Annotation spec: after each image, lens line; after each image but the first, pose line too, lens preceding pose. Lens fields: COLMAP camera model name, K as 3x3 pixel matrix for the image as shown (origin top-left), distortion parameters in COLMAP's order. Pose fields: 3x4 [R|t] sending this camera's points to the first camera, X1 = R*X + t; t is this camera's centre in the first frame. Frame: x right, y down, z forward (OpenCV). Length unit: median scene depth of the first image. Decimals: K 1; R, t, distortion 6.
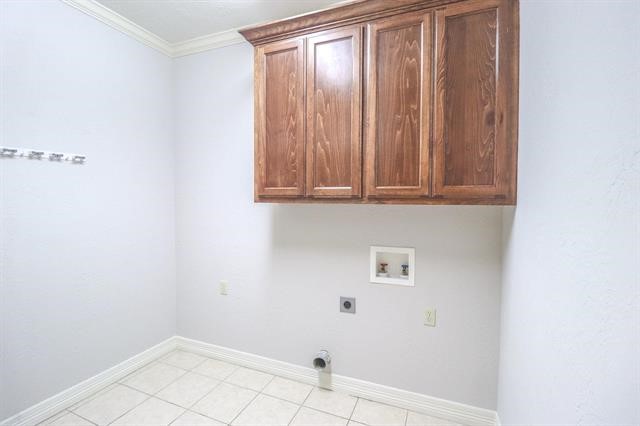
lens RADIAL K [[297.7, 0, 323.2], [0, 297.7, 210.6], [0, 0, 1]] dist [0.000919, -0.013505]
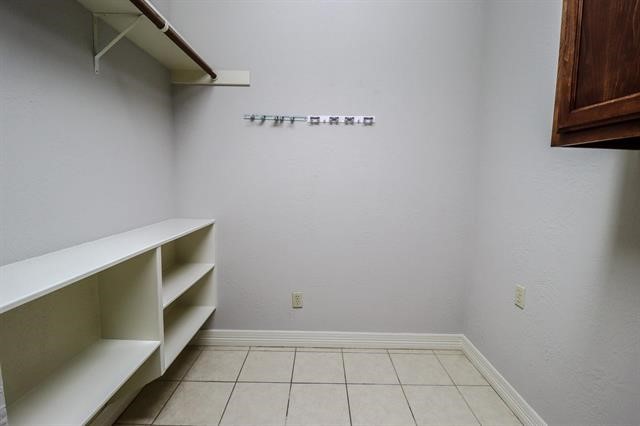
lens RADIAL K [[297.7, 0, 323.2], [0, 297.7, 210.6], [0, 0, 1]] dist [0.000919, -0.013505]
pose [[0.371512, 0.094003, -0.923657, 0.098153], [-0.052705, 0.995392, 0.080105, 0.061983], [0.926931, 0.018921, 0.374755, 0.475044]]
